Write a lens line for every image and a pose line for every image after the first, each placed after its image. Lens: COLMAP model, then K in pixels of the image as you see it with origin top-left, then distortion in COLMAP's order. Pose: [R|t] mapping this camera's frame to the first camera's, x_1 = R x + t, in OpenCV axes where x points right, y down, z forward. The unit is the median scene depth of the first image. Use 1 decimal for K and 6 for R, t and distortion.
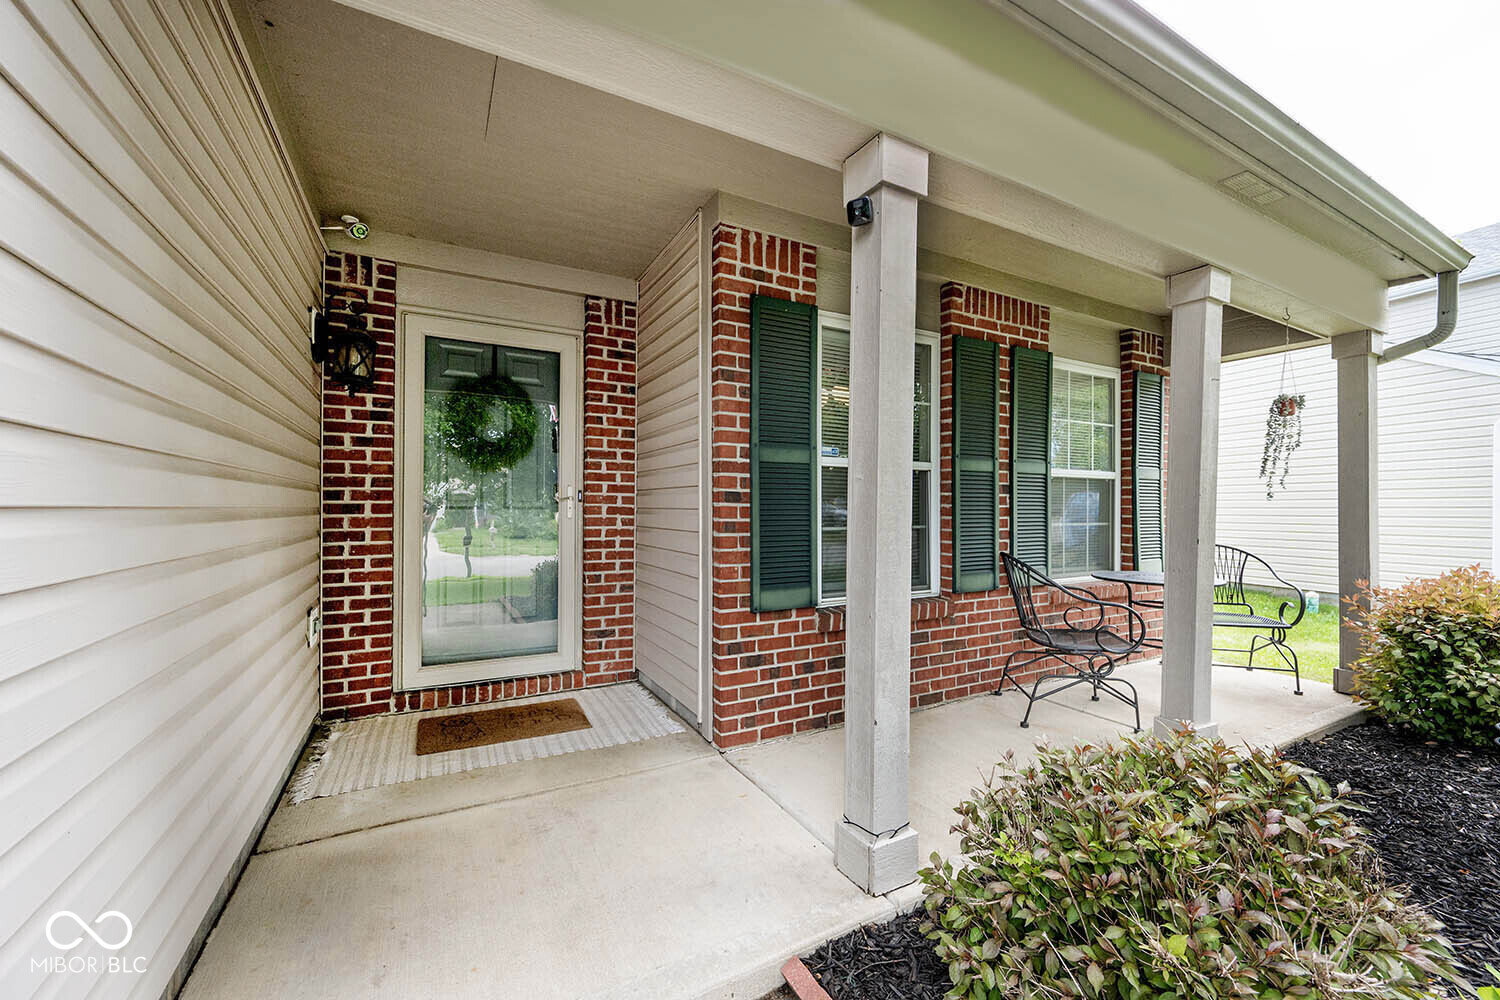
lens RADIAL K [[588.7, 0, 752.1], [0, 588.7, 501.8], [0, 0, 1]] dist [0.000039, 0.000000]
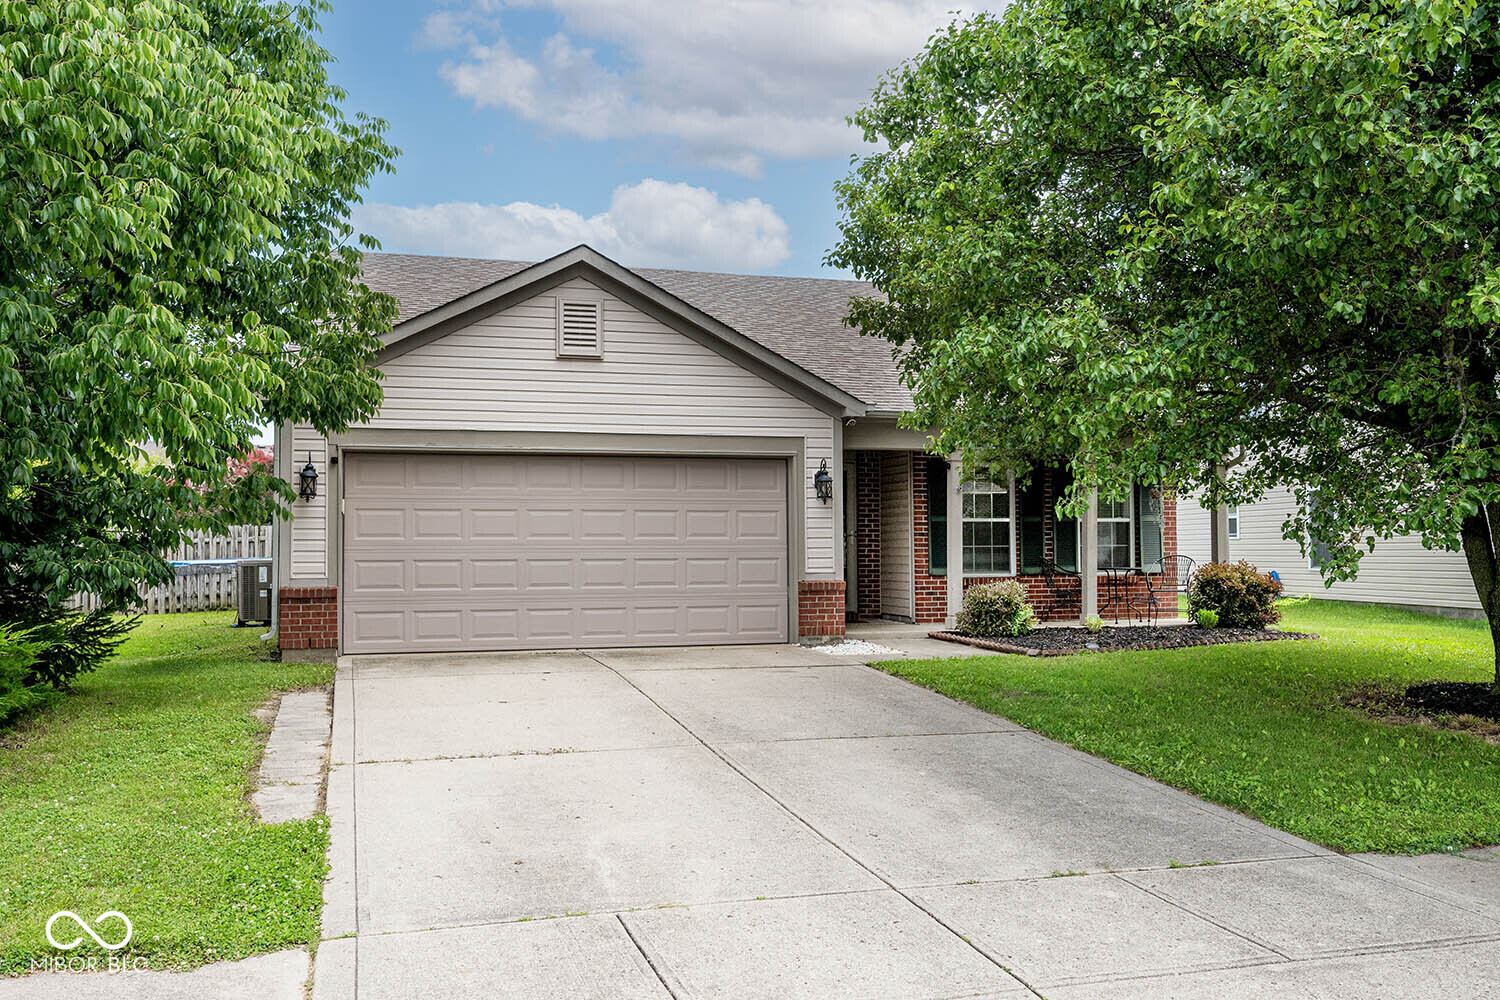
lens RADIAL K [[1312.9, 0, 749.0], [0, 1312.9, 501.5], [0, 0, 1]] dist [0.000398, -0.000016]
pose [[0.978029, -0.015935, -0.207860, 0.457739], [0.009976, 0.999509, -0.029686, 0.012769], [0.208231, 0.026960, 0.977708, -5.200122]]
